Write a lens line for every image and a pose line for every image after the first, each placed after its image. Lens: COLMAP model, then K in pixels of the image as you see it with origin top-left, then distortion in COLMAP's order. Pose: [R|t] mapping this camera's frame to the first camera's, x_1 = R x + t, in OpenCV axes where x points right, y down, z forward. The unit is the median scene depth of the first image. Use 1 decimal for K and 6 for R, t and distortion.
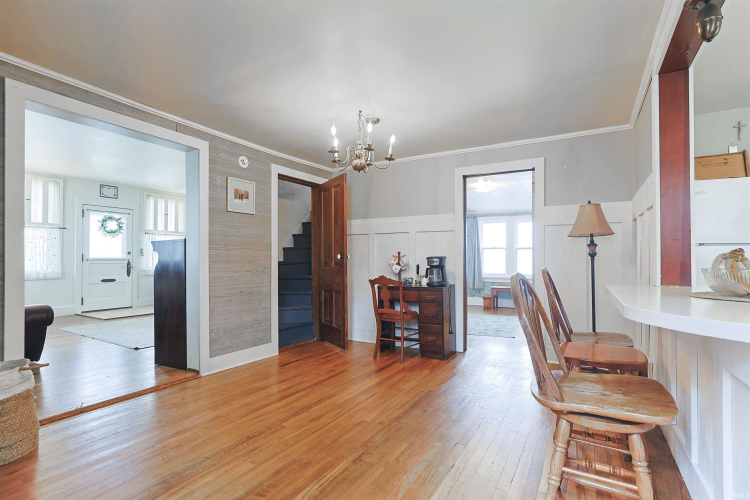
lens RADIAL K [[367.3, 0, 380.2], [0, 367.3, 252.1], [0, 0, 1]] dist [-0.001498, 0.000864]
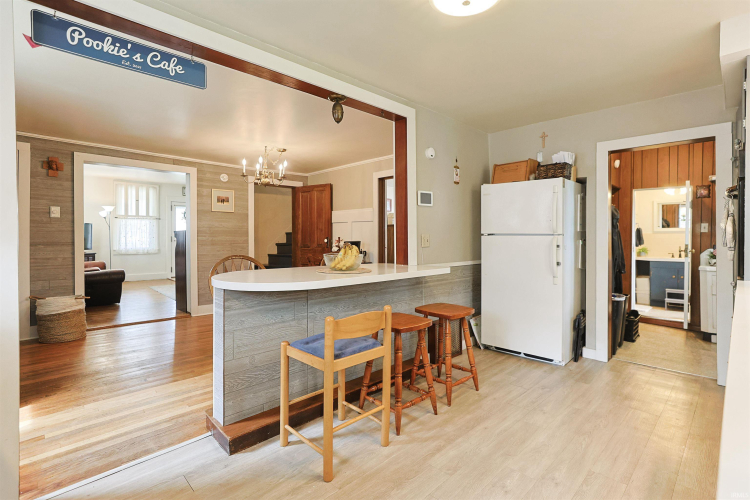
lens RADIAL K [[363.6, 0, 379.9], [0, 363.6, 239.8], [0, 0, 1]] dist [-0.000592, 0.001036]
pose [[0.962308, 0.003286, -0.271941, 0.353342], [0.003763, 0.999670, 0.025396, -0.015280], [0.271935, -0.025462, 0.961979, -0.141581]]
